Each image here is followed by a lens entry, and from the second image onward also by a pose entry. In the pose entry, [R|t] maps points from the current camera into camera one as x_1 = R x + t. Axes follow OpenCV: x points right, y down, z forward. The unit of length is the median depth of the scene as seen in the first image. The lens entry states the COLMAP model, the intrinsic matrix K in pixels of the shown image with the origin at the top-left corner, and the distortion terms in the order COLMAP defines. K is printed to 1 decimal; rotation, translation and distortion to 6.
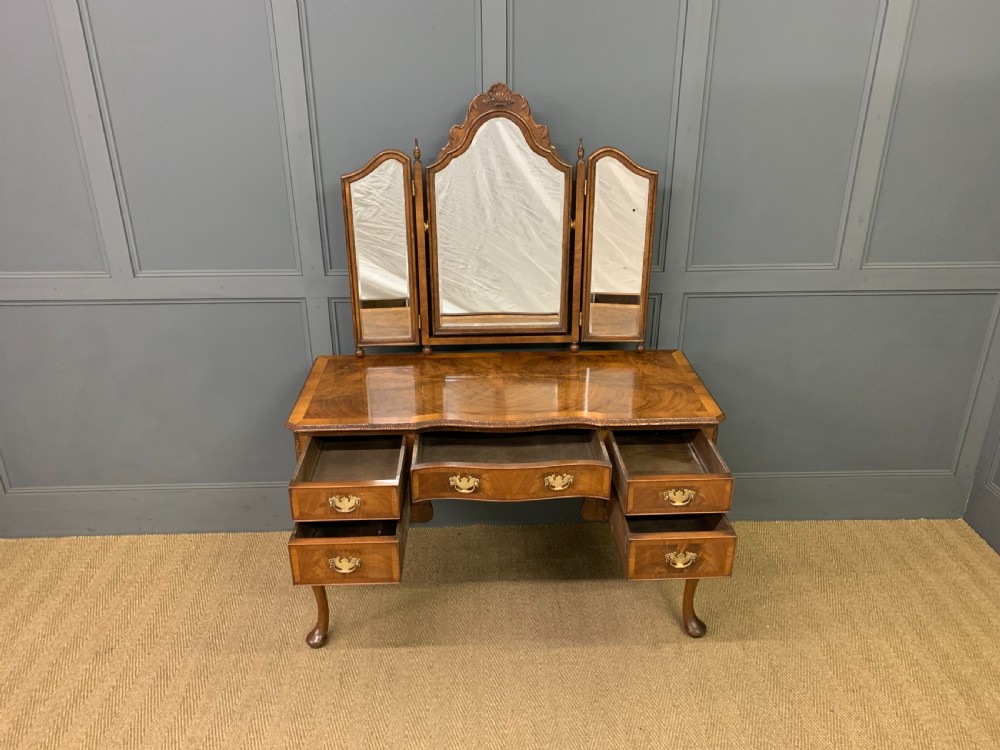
lens RADIAL K [[783.6, 0, 500.0], [0, 783.6, 371.4], [0, 0, 1]] dist [0.088593, -0.101157]
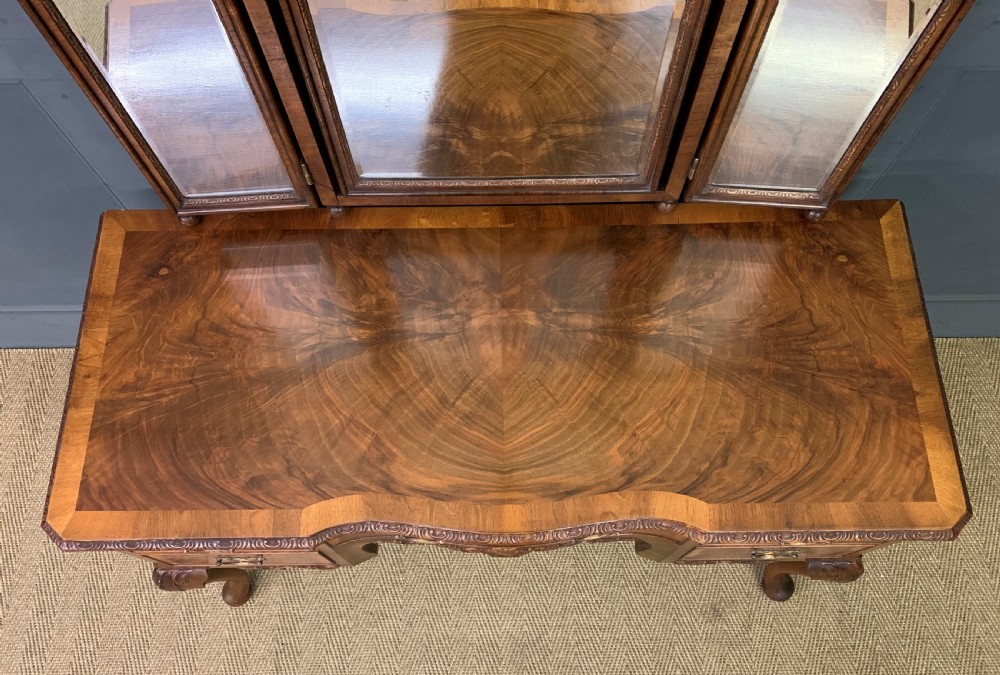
lens RADIAL K [[791.9, 0, 502.5], [0, 791.9, 386.4], [0, 0, 1]] dist [0.017766, -0.003896]
pose [[0.999697, 0.021489, -0.011992, 0.009800], [-0.006109, 0.688777, 0.724948, -0.297161], [0.023838, -0.724655, 0.688700, 0.636103]]
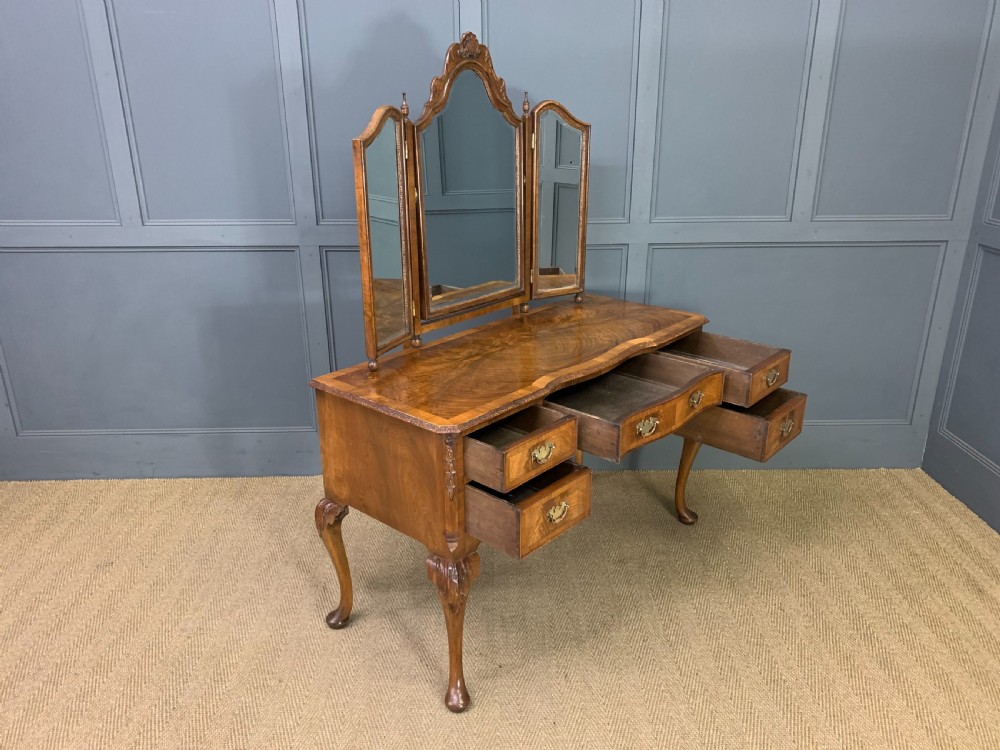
lens RADIAL K [[791.1, 0, 500.3], [0, 791.1, 373.6], [0, 0, 1]] dist [0.052860, -0.051770]
pose [[0.999959, 0.001852, -0.008829, 0.042056], [-0.002412, 0.997955, -0.063882, 0.158198], [0.008693, 0.063901, 0.997918, -0.080003]]
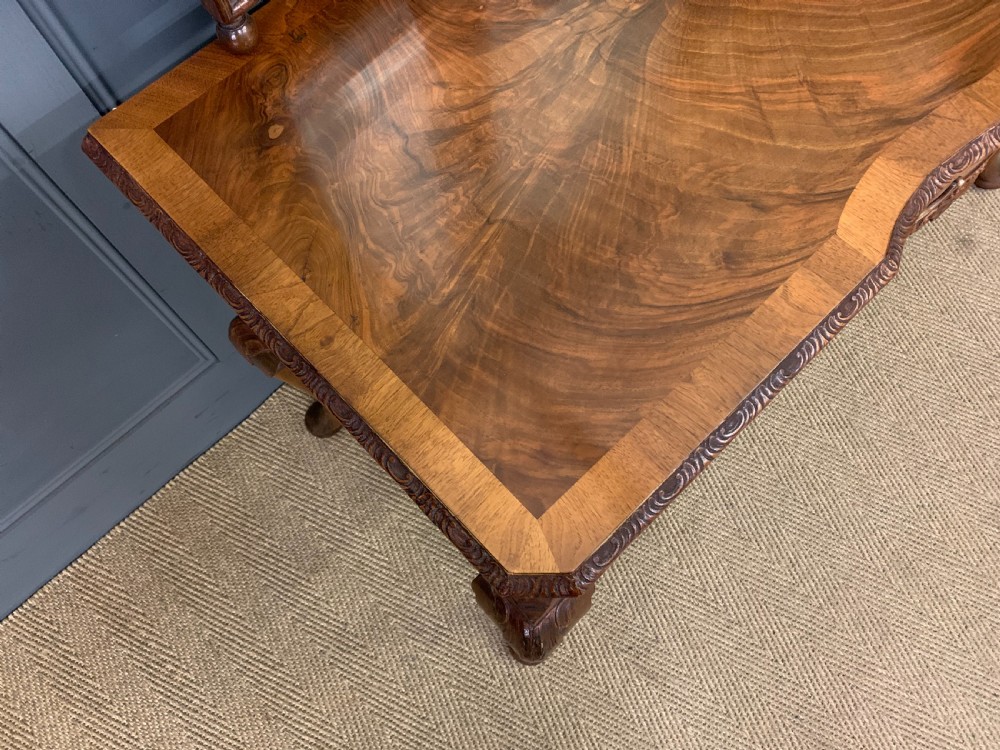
lens RADIAL K [[809.0, 0, 501.5], [0, 809.0, 373.2], [0, 0, 1]] dist [0.058744, -0.057240]
pose [[0.746789, -0.626977, 0.221826, -0.246505], [0.284624, 0.602752, 0.745439, -0.126644], [-0.601079, -0.493548, 0.628581, 0.765175]]
